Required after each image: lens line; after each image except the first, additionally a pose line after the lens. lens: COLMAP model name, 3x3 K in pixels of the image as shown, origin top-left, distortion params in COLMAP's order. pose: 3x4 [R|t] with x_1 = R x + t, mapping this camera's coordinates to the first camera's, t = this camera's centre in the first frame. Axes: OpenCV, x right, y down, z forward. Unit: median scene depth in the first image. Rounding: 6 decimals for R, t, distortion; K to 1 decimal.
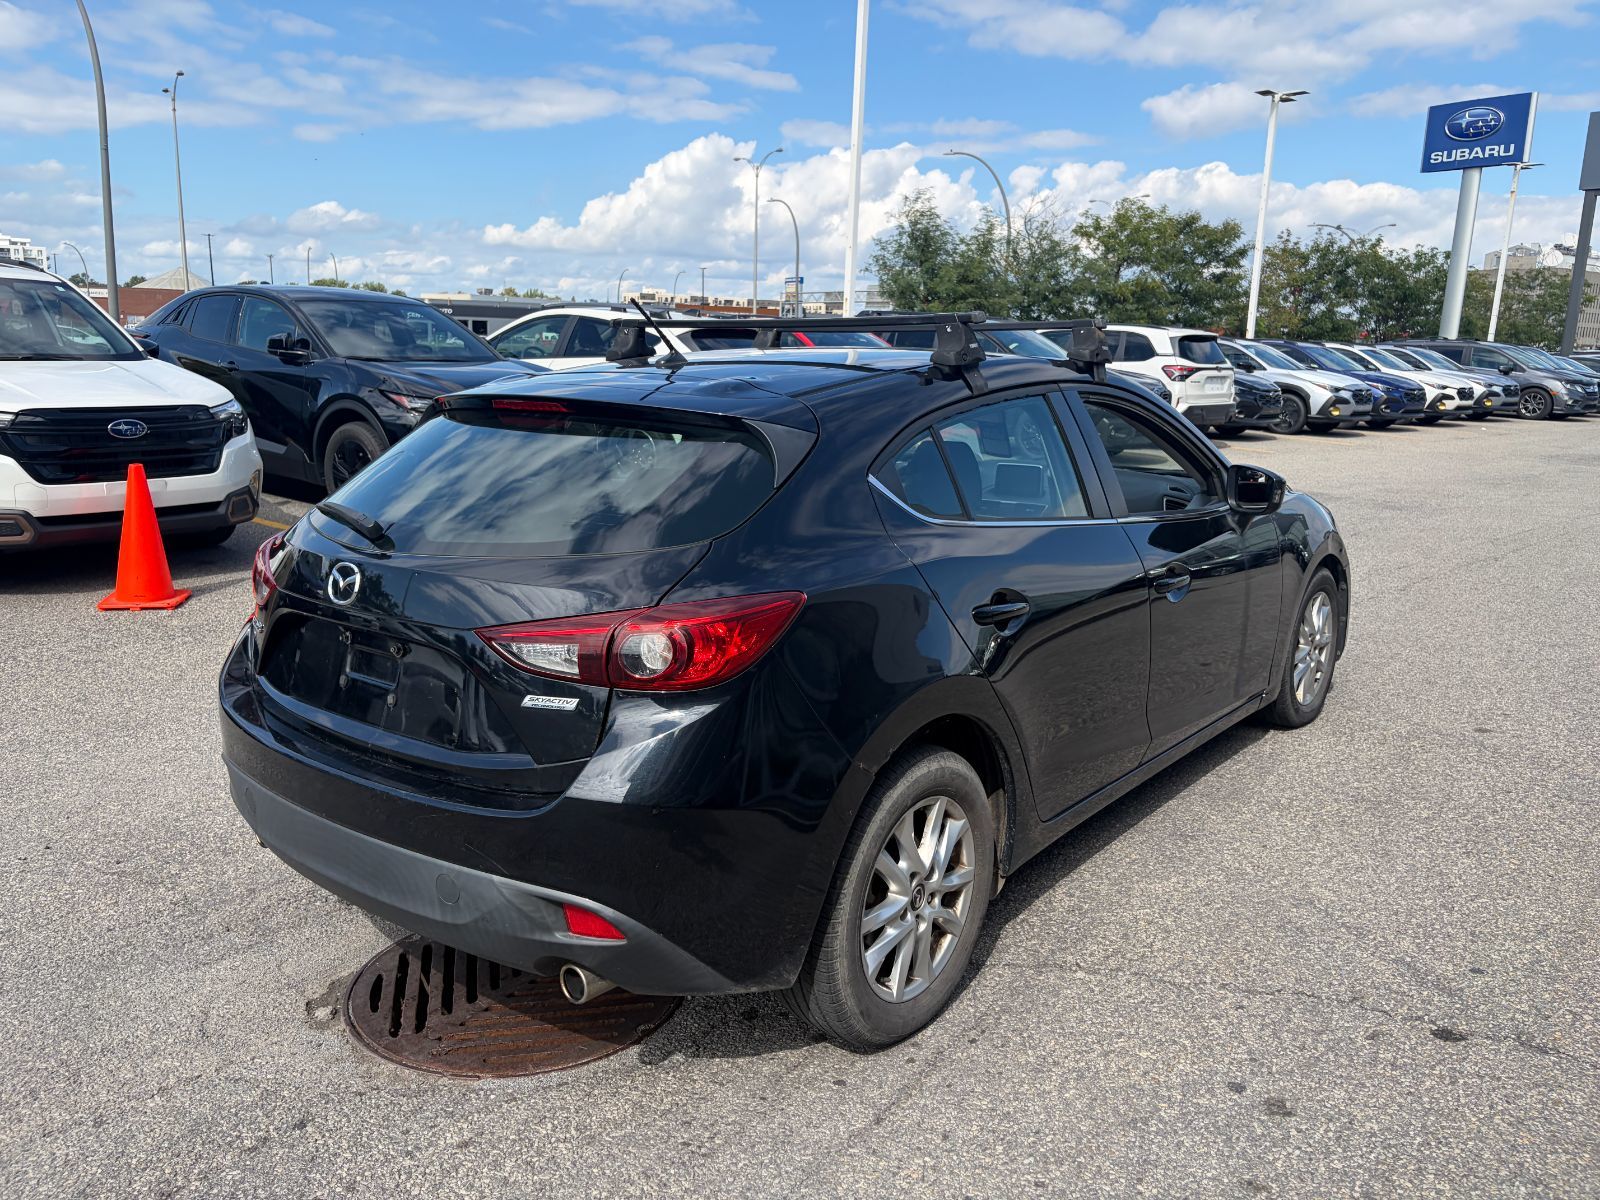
lens RADIAL K [[1324.9, 0, 800.0], [0, 1324.9, 600.0], [0, 0, 1]] dist [0.064702, -0.049285]
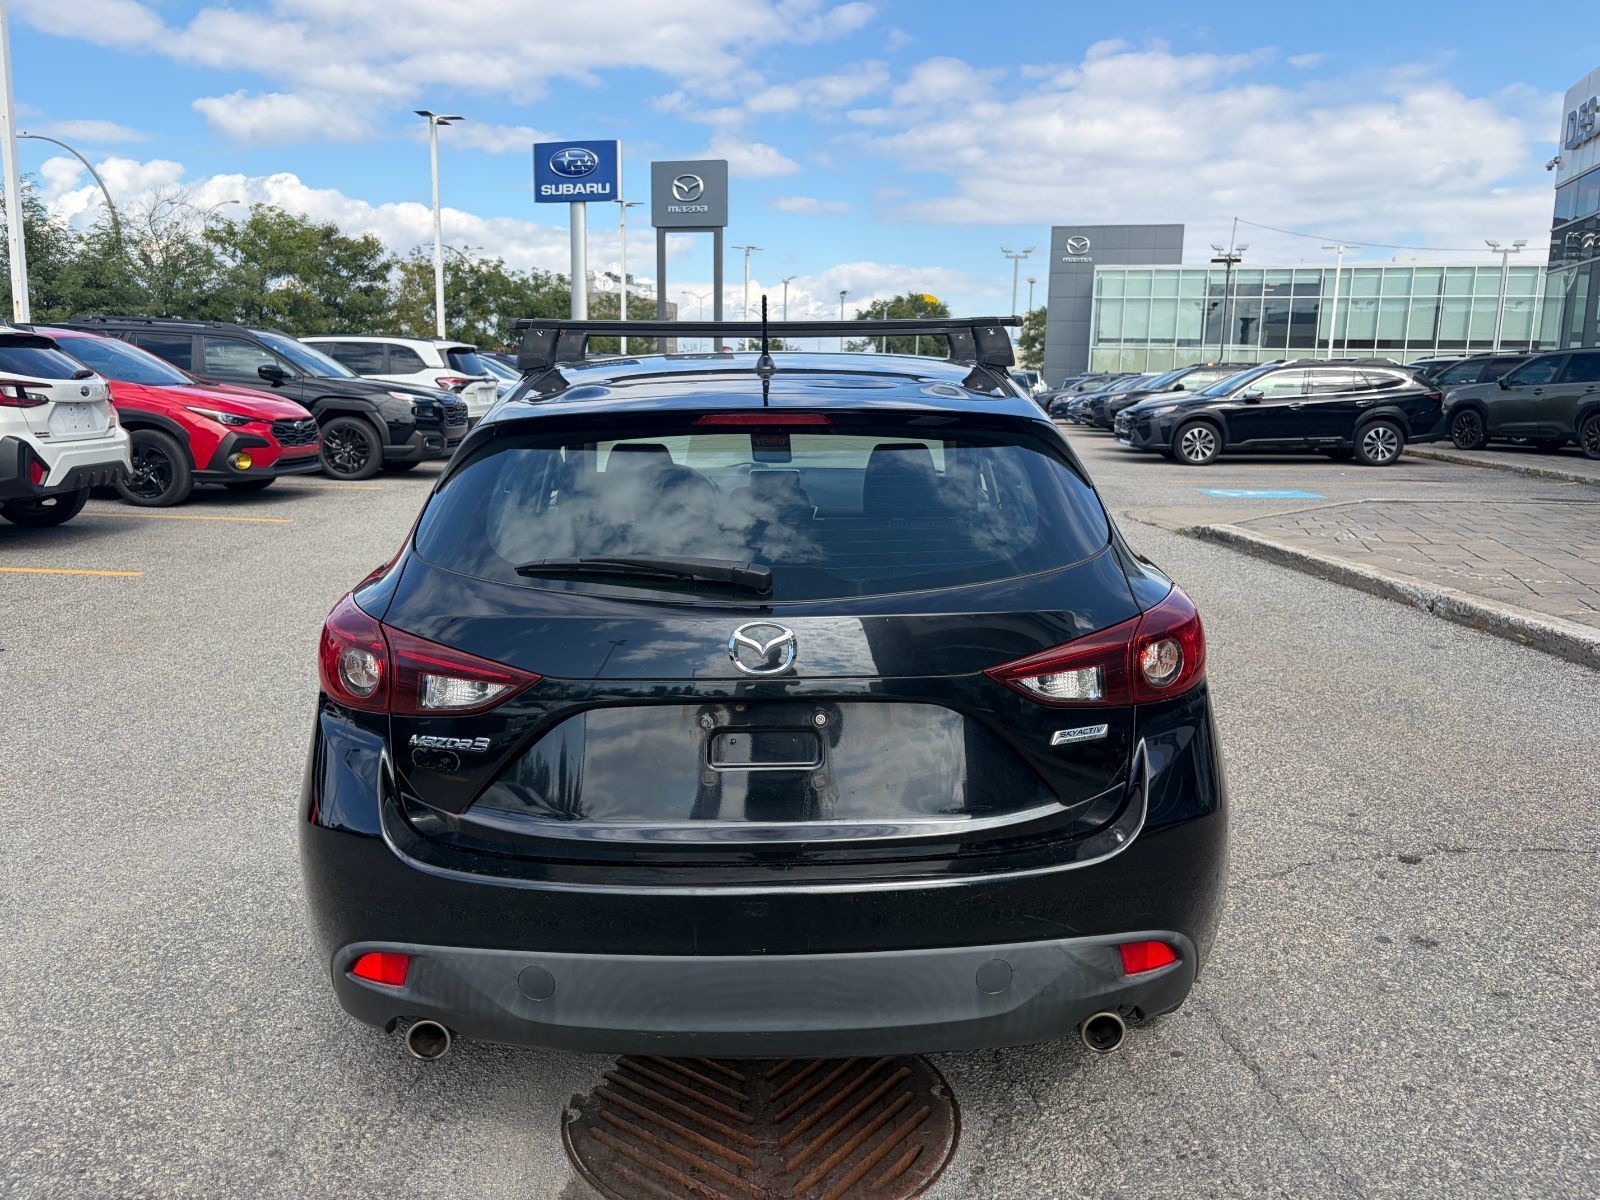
lens RADIAL K [[1311.6, 0, 800.0], [0, 1311.6, 600.0], [0, 0, 1]] dist [0.031627, -0.014407]
pose [[0.754414, -0.126753, 0.644044, -0.106512], [0.131605, 0.990463, 0.040772, -0.009185], [-0.643070, 0.054001, 0.763901, 0.048935]]
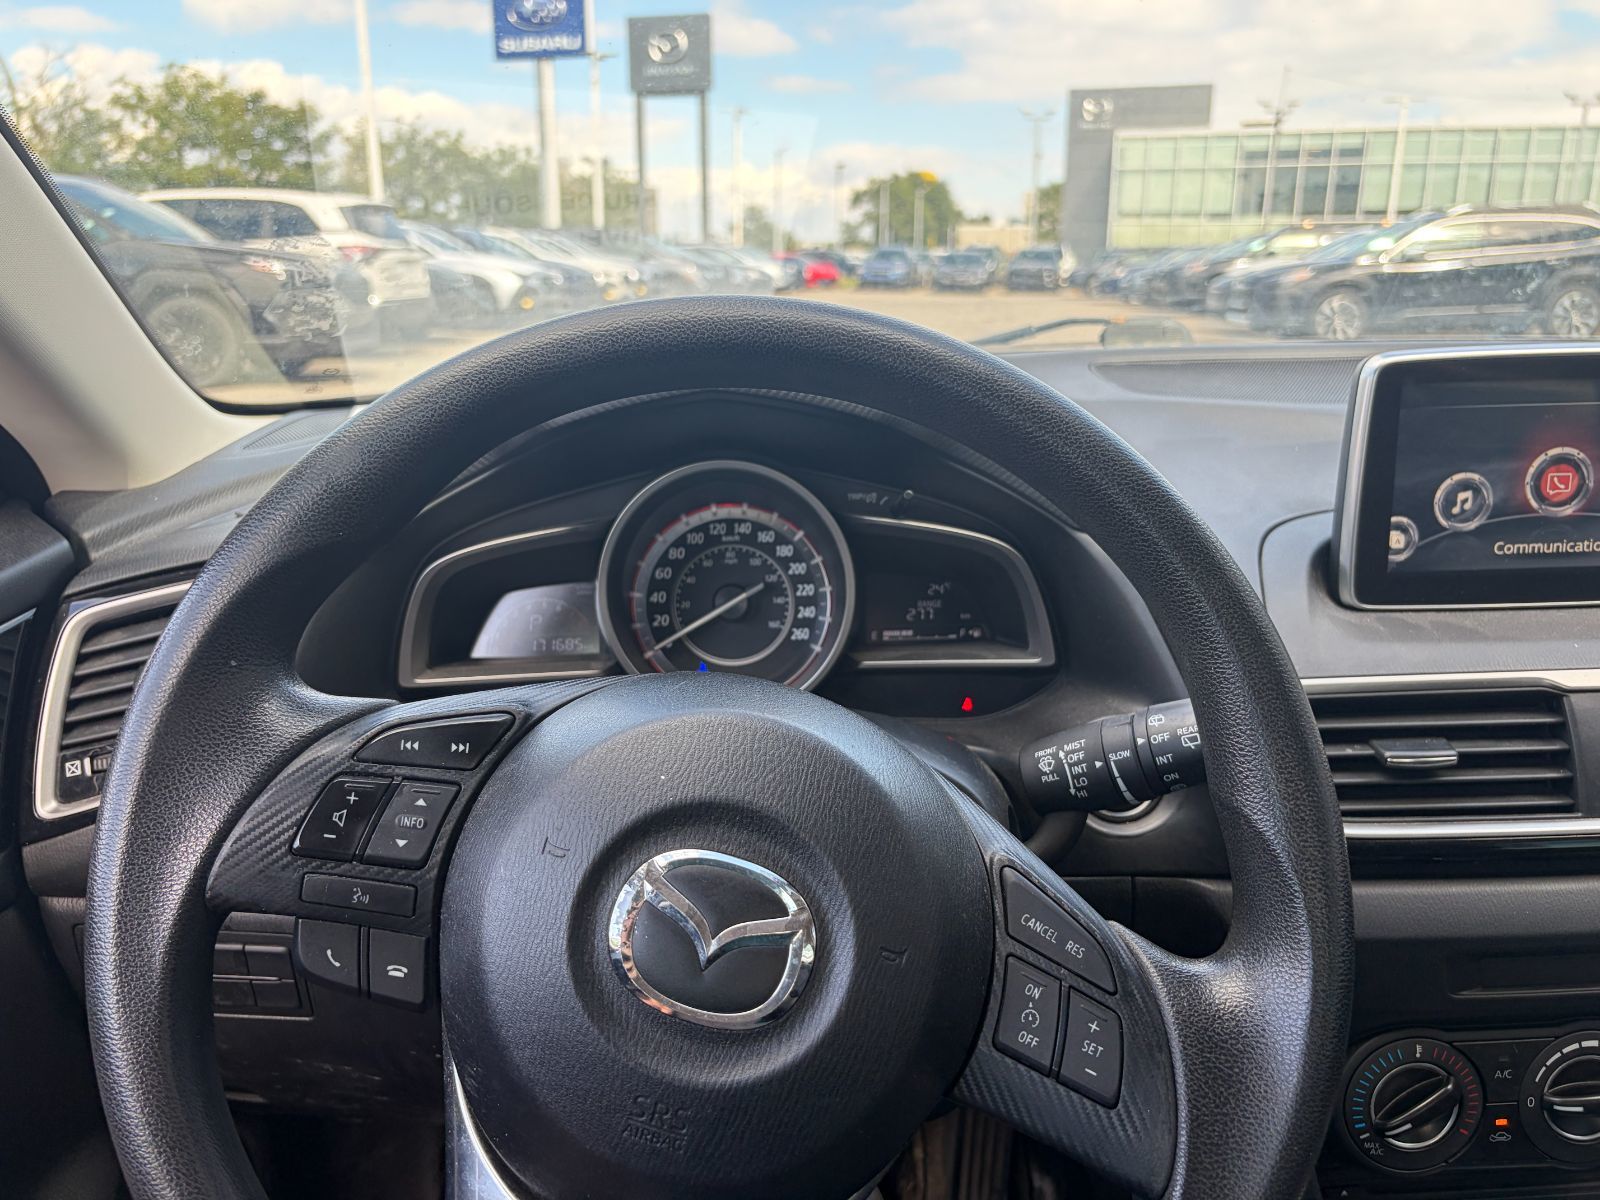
lens RADIAL K [[1181.7, 0, 775.4], [0, 1181.7, 593.8], [0, 0, 1]] dist [0.006651, -0.008448]
pose [[0.753692, -0.198723, 0.626464, 0.004278], [0.149641, 0.980044, 0.130852, -0.021822], [-0.639965, -0.004877, 0.768388, 0.204476]]
